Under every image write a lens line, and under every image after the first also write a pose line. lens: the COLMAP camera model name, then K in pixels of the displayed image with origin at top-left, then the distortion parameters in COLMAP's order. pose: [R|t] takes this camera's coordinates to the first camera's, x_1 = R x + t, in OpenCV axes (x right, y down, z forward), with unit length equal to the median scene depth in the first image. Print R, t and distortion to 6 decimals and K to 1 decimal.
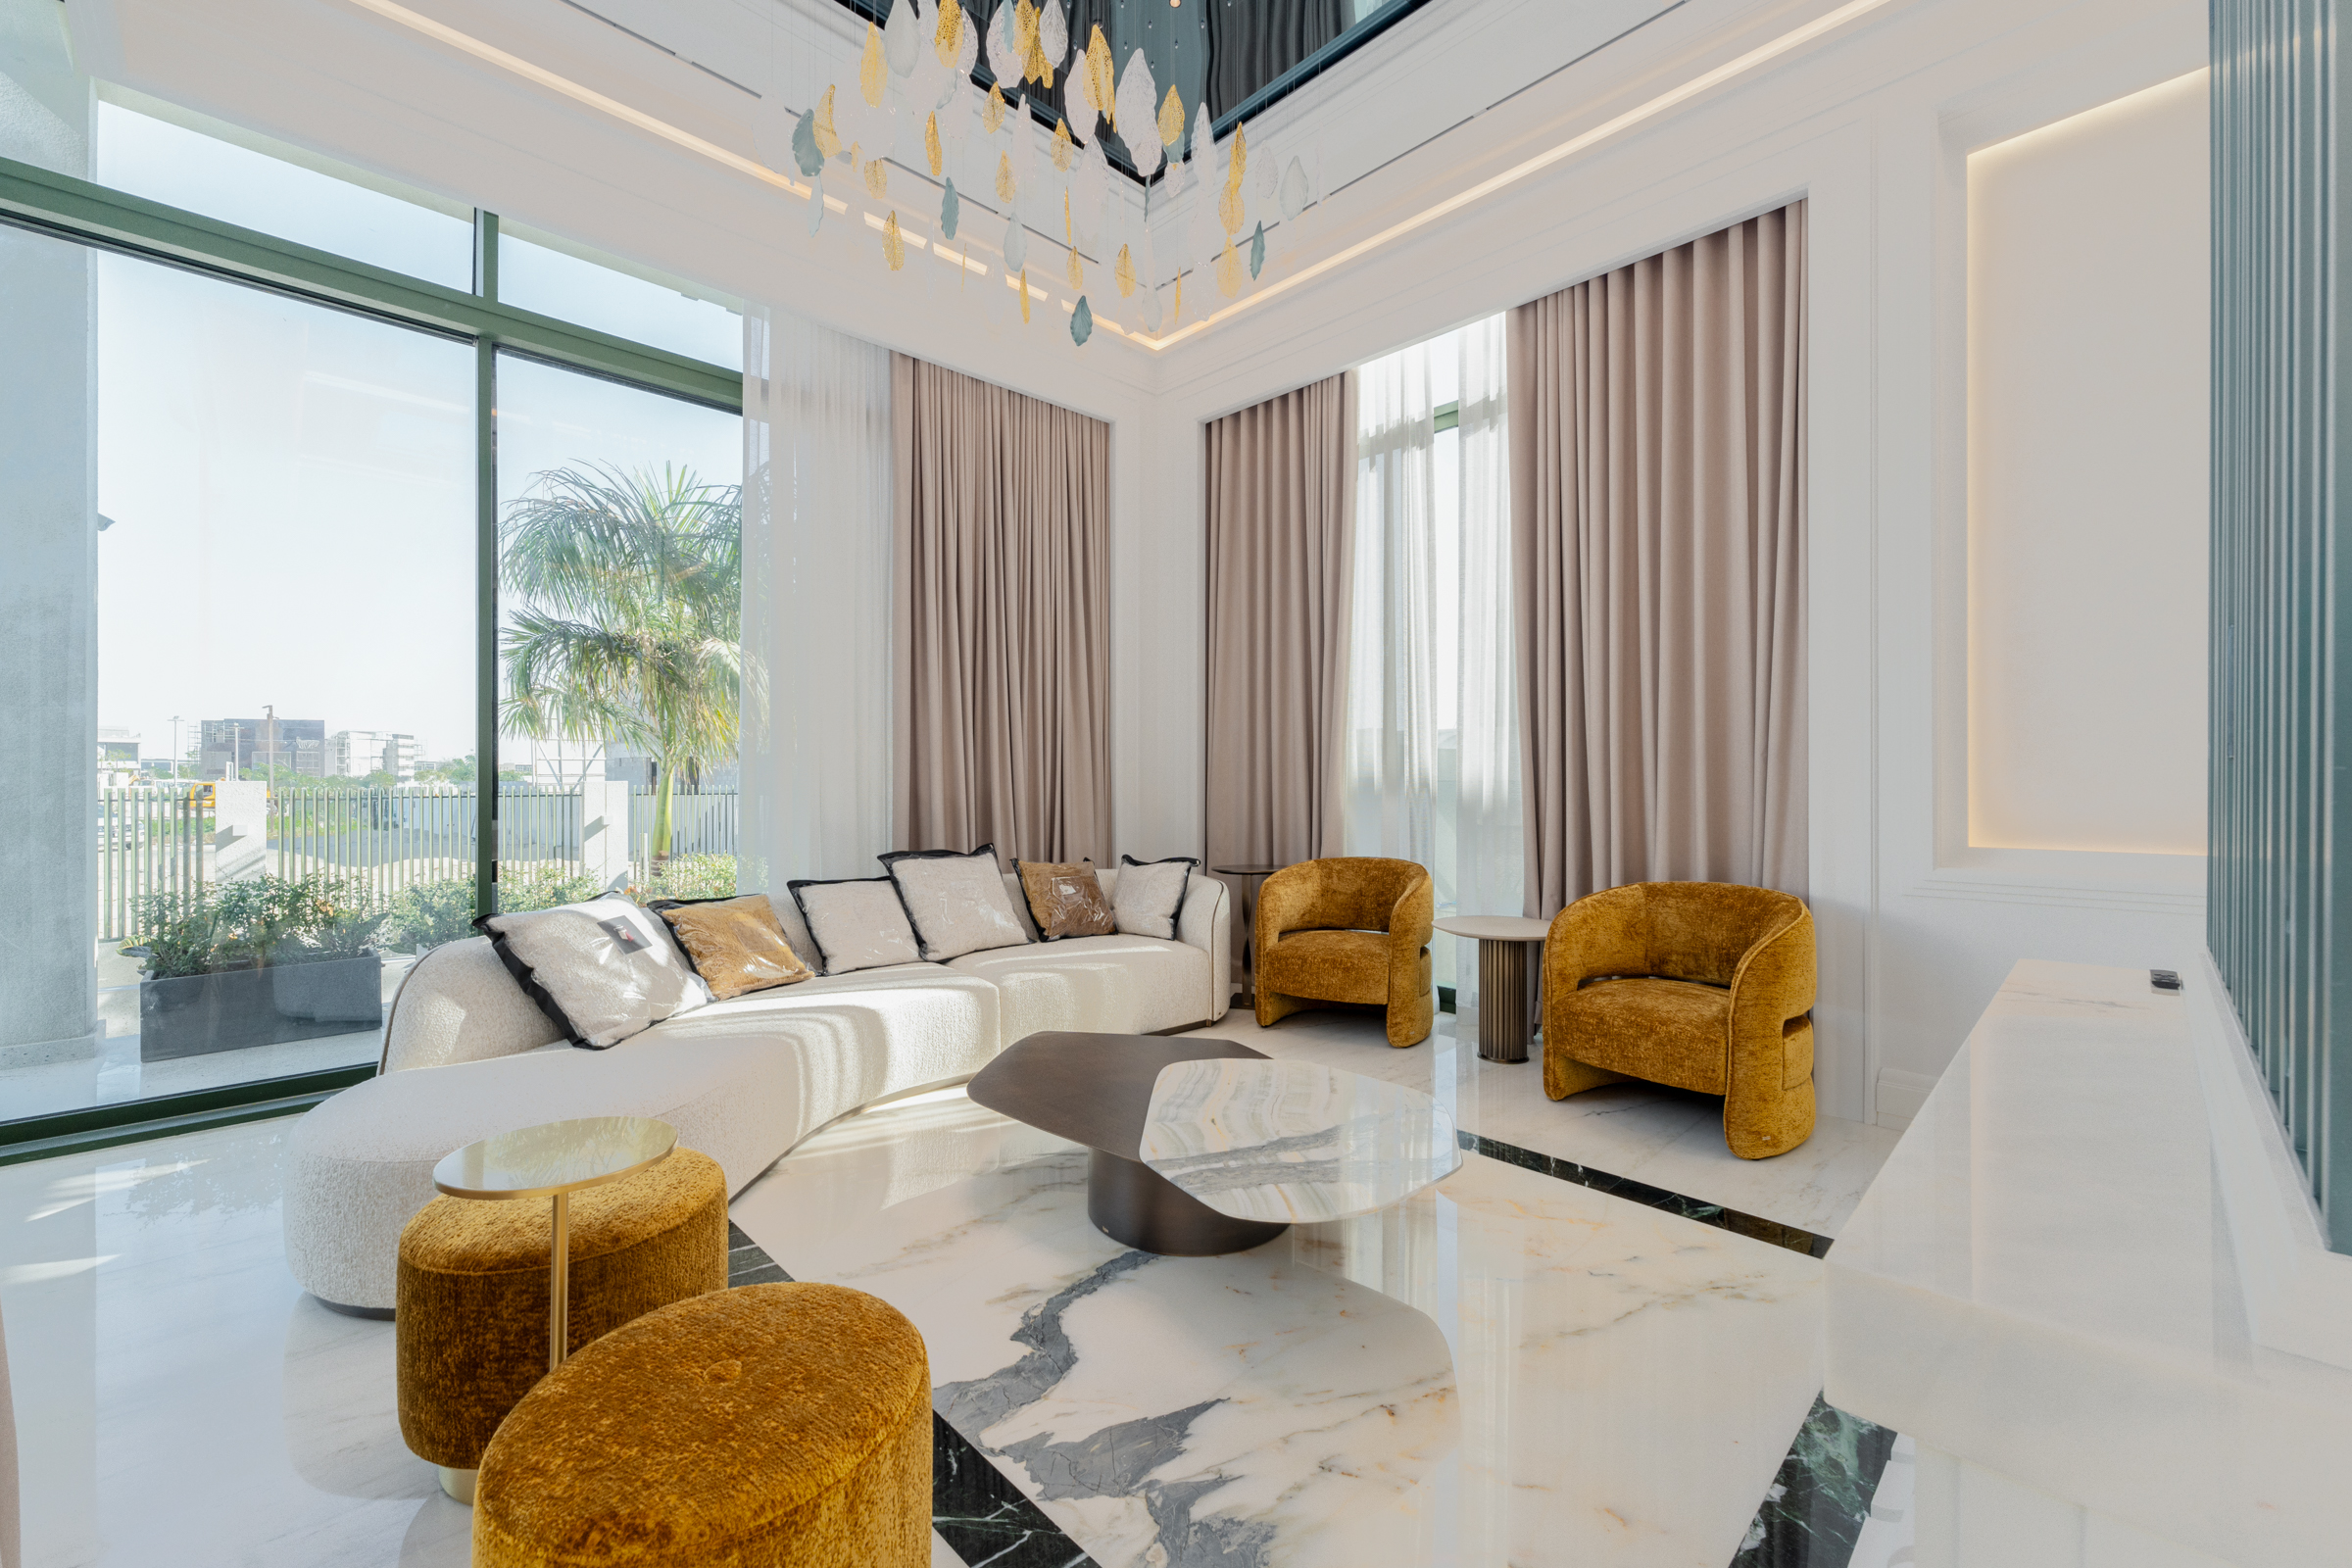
lens RADIAL K [[954.5, 0, 1165.0], [0, 954.5, 782.2], [0, 0, 1]] dist [0.004441, -0.000280]
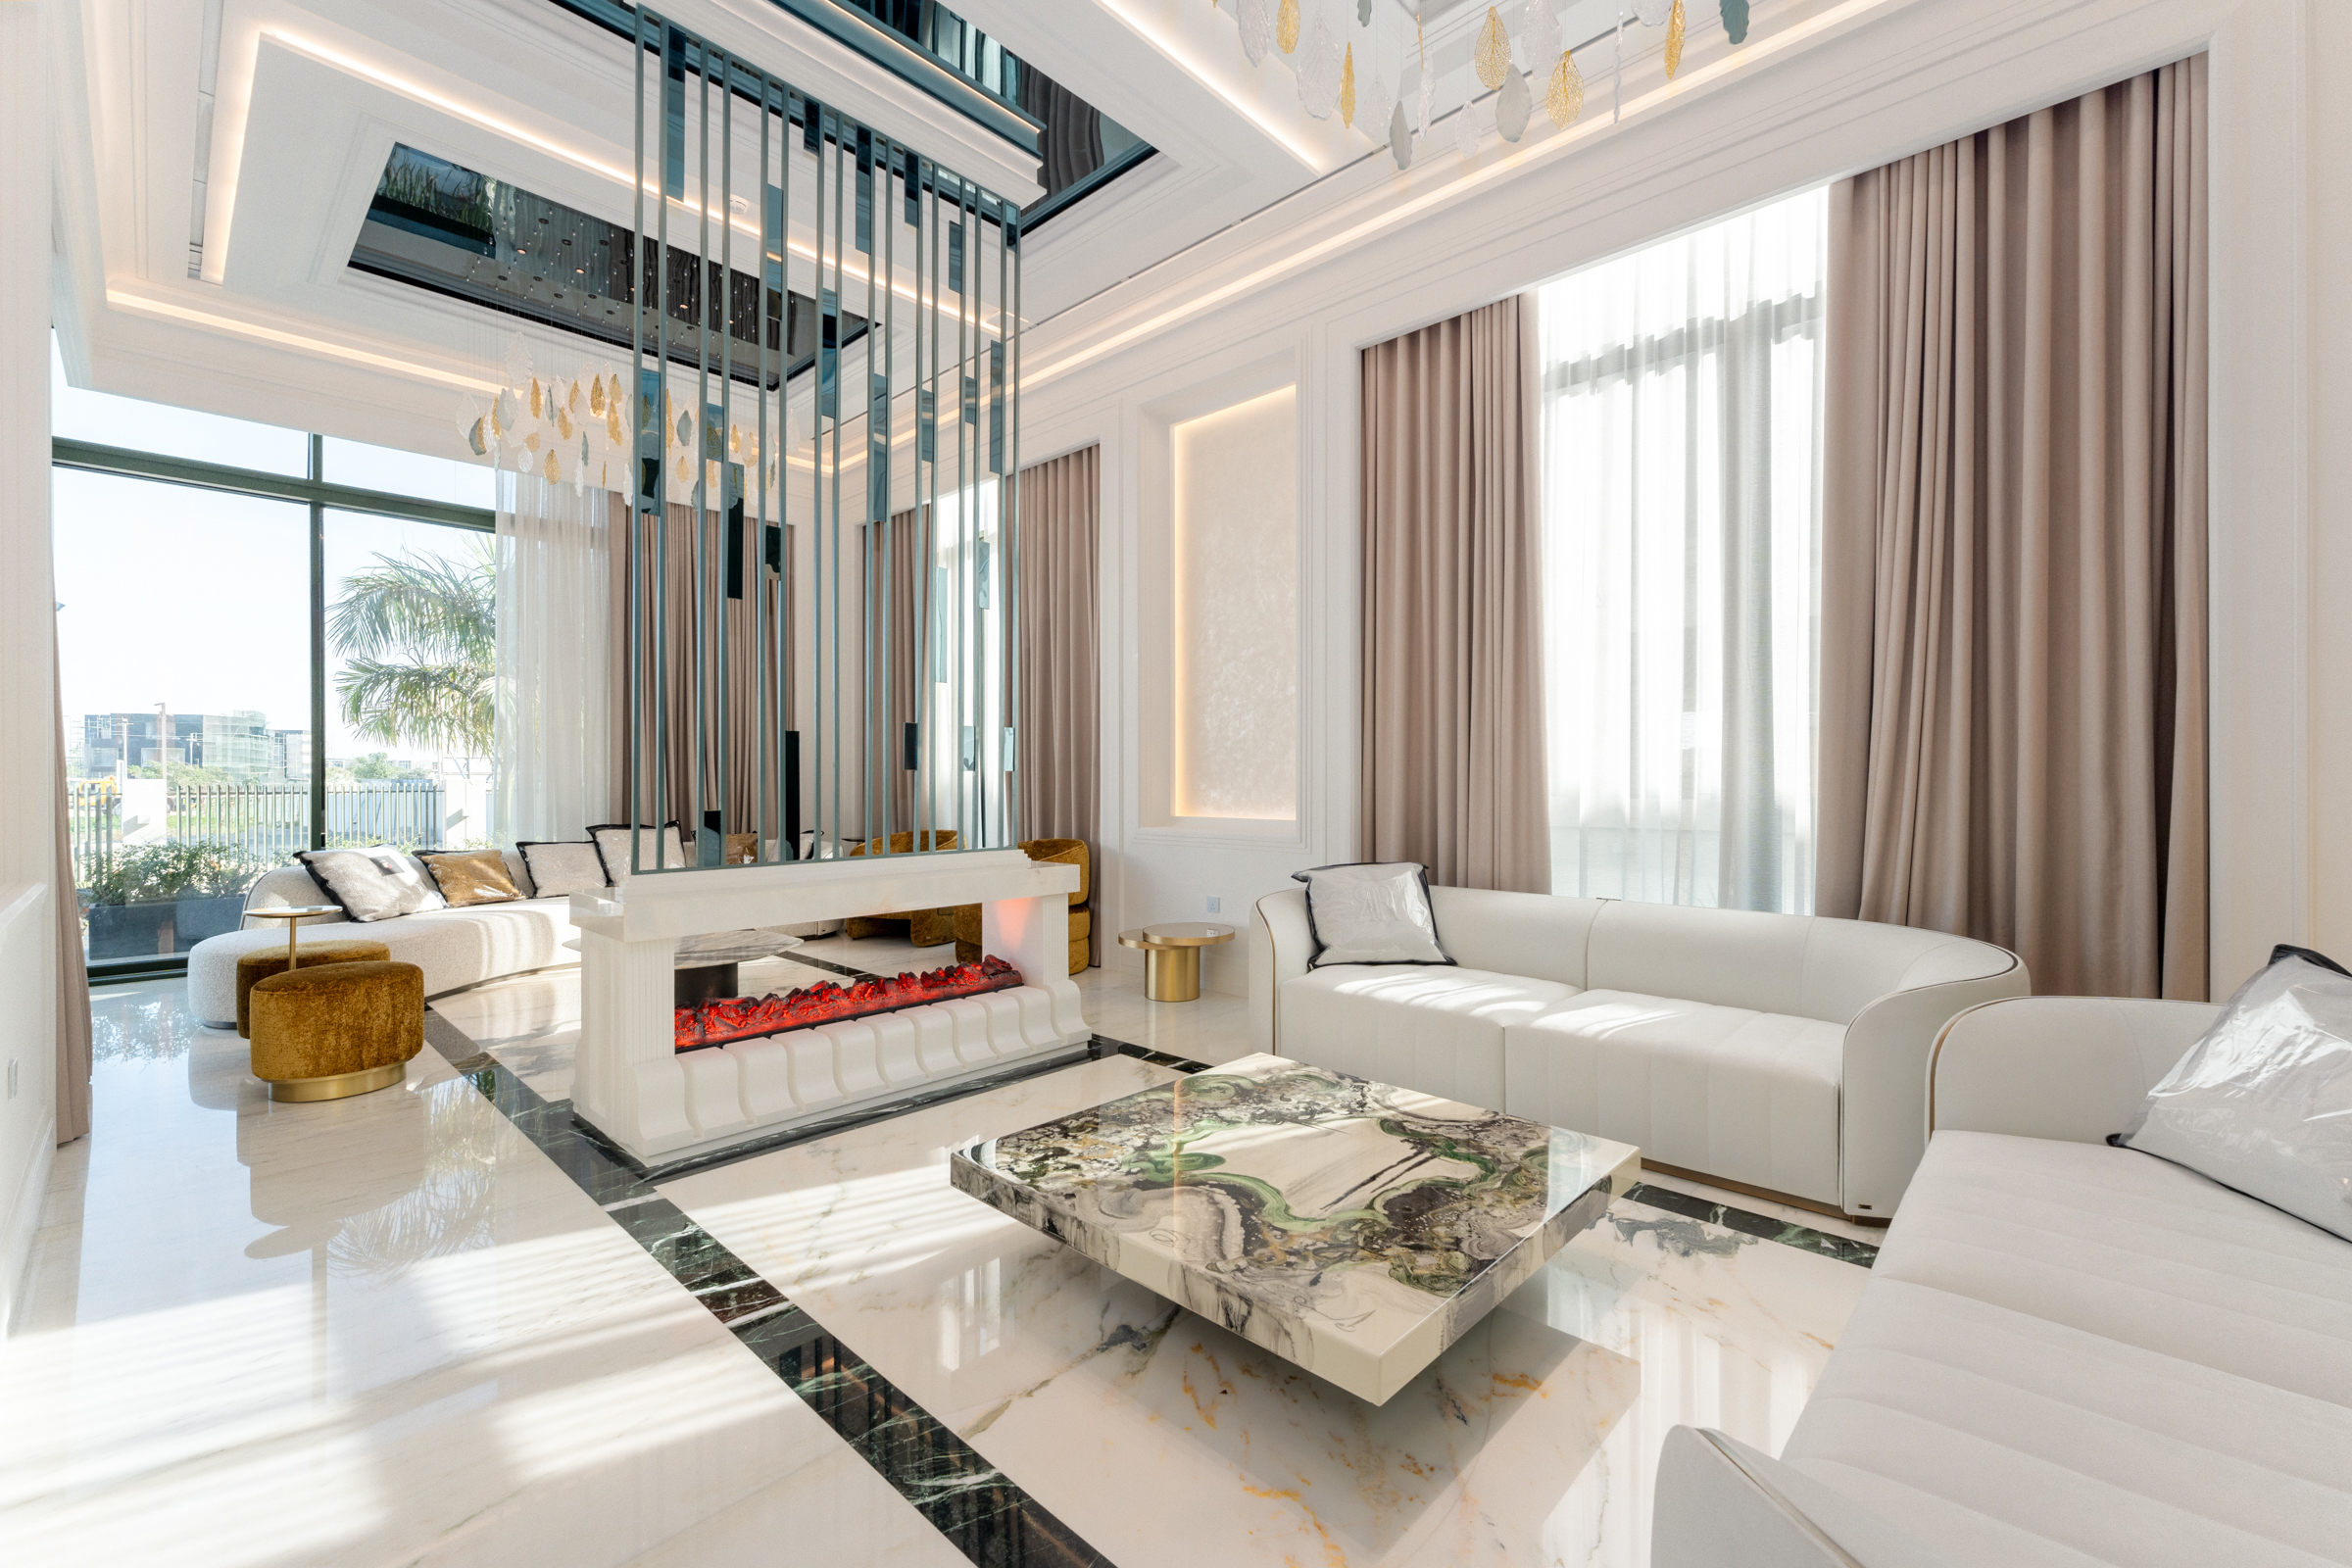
lens RADIAL K [[997.2, 0, 1186.1], [0, 997.2, 785.5], [0, 0, 1]] dist [-0.003466, 0.000263]
pose [[0.998742, -0.000162, 0.050144, 0.613309], [-0.000098, 0.999987, 0.005176, 0.001542], [-0.050144, -0.005174, 0.998729, -0.682081]]
